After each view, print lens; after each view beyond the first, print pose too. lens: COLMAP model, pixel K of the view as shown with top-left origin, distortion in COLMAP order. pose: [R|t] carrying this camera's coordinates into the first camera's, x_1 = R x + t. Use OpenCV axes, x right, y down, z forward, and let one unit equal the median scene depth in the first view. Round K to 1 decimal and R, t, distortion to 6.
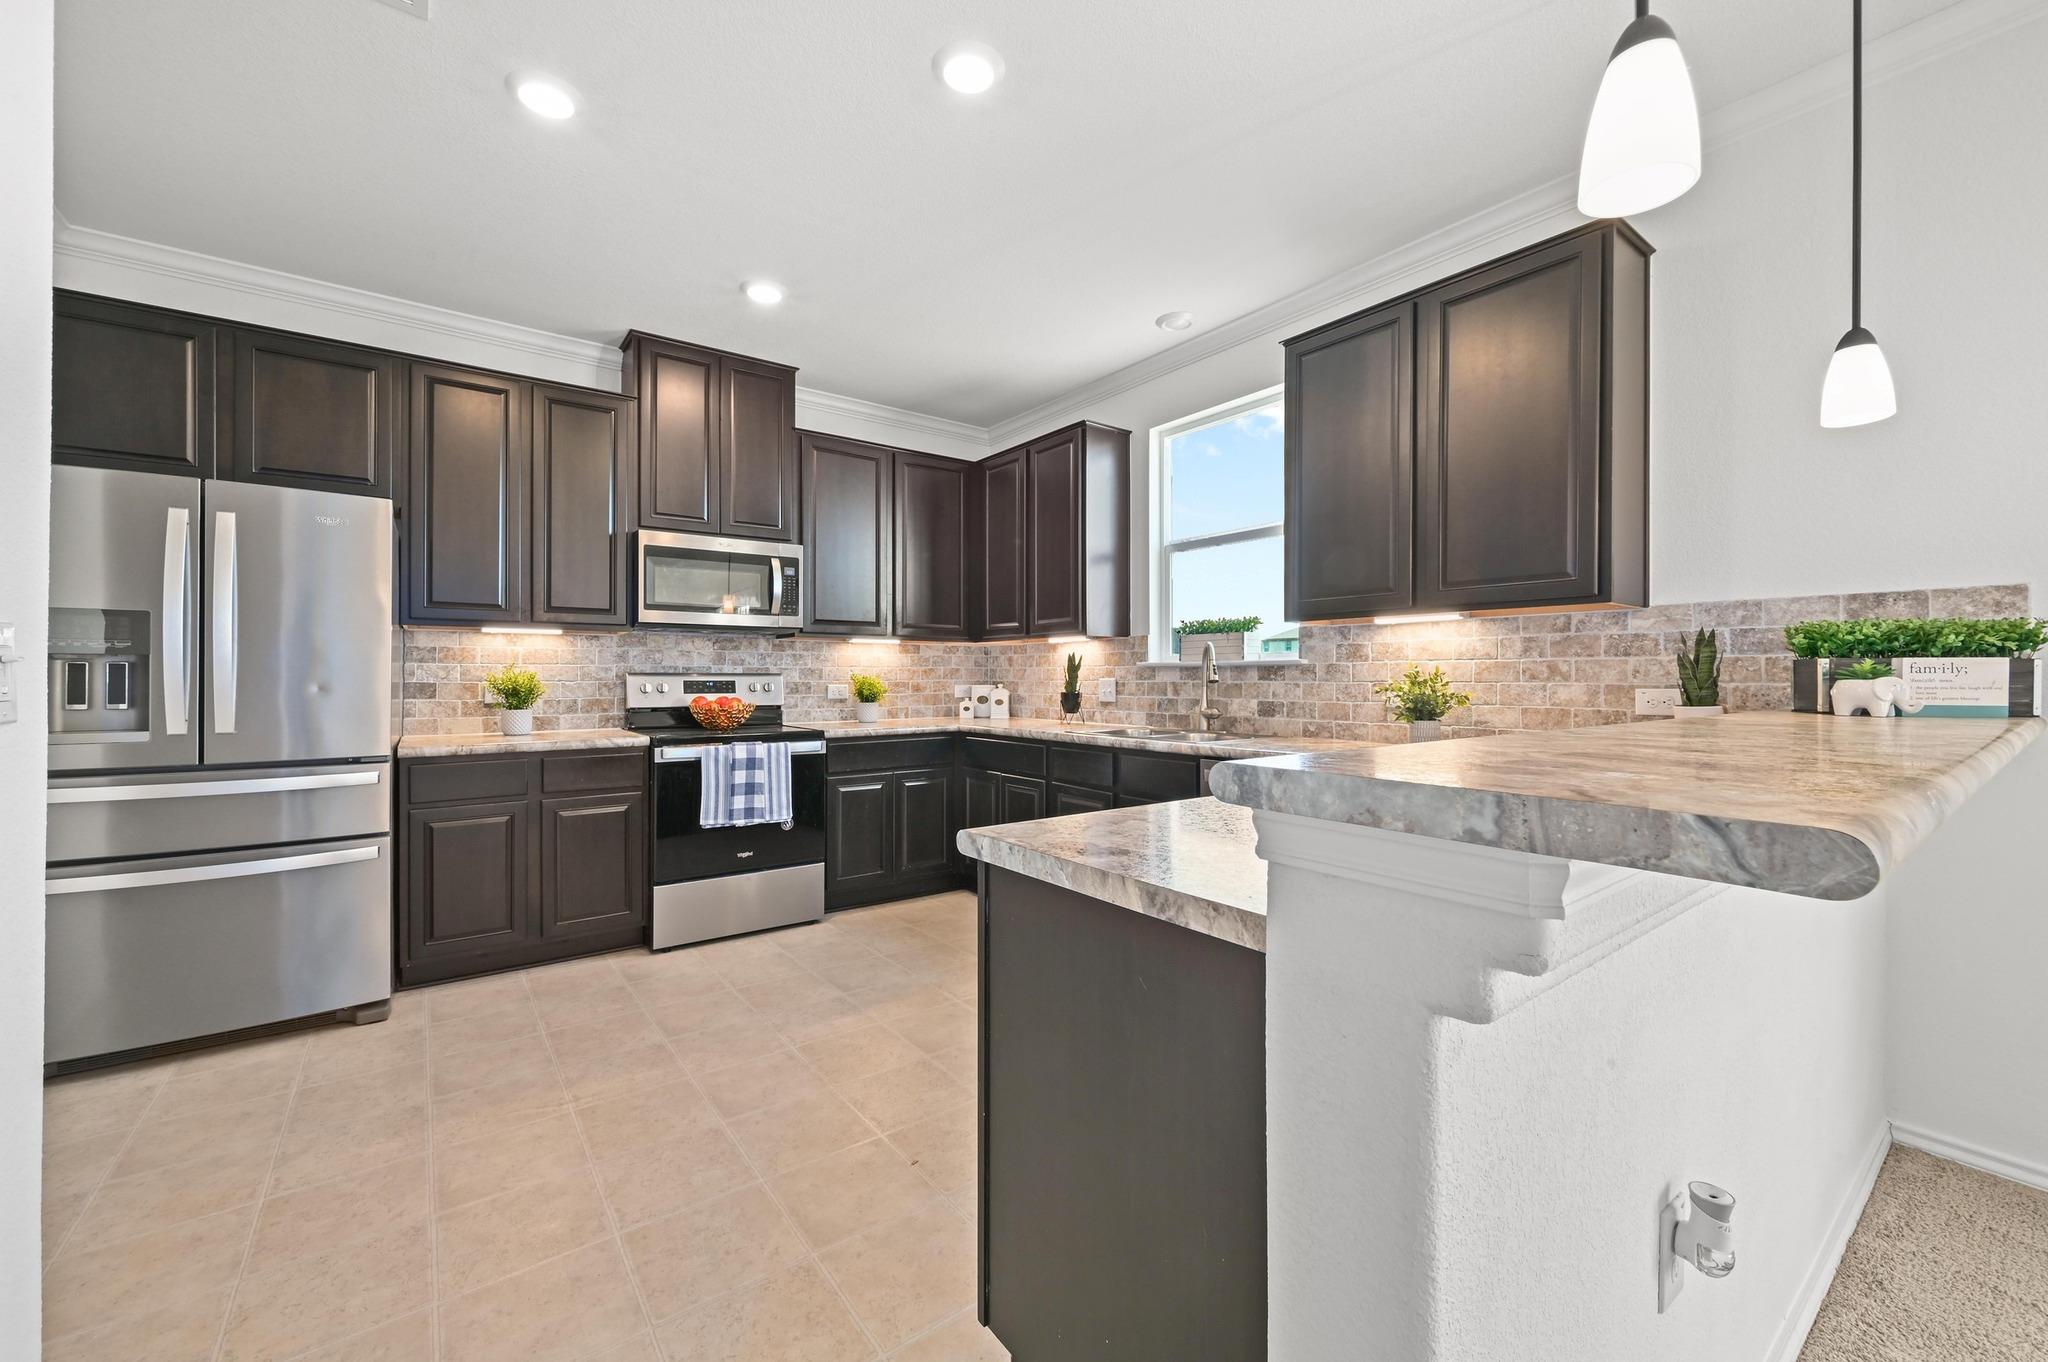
lens RADIAL K [[811.3, 0, 1024.0], [0, 811.3, 681.0], [0, 0, 1]] dist [-0.000169, -0.000040]
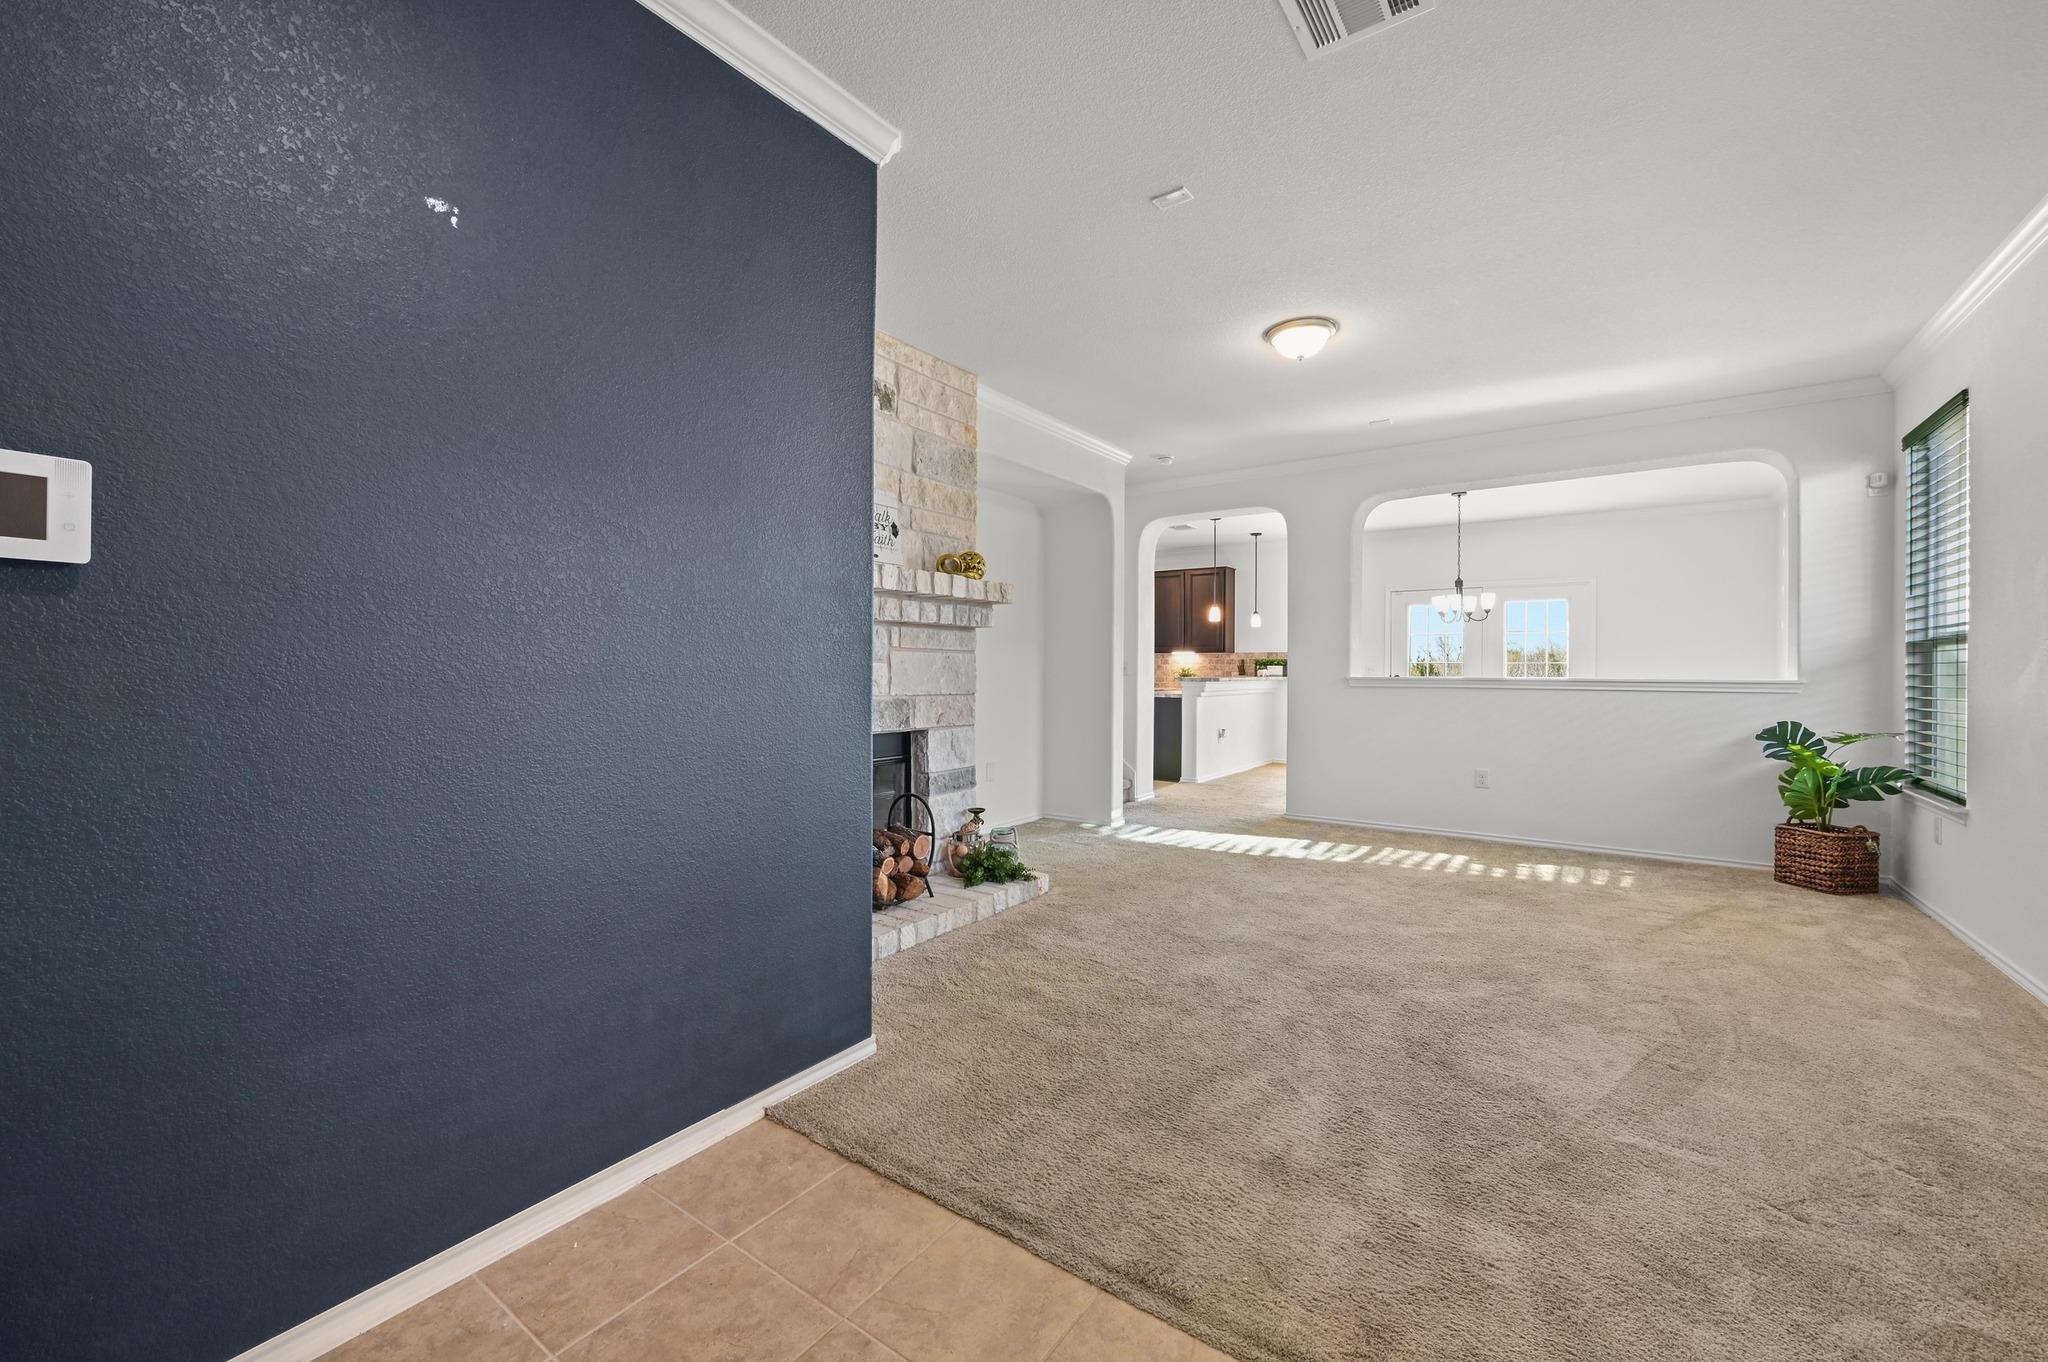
lens RADIAL K [[811.3, 0, 1024.0], [0, 811.3, 681.0], [0, 0, 1]] dist [-0.000169, -0.000040]
pose [[0.956635, -0.005032, 0.291246, -1.947280], [0.002065, 0.999943, 0.010494, 0.014281], [-0.291282, -0.009437, 0.956591, -3.497377]]
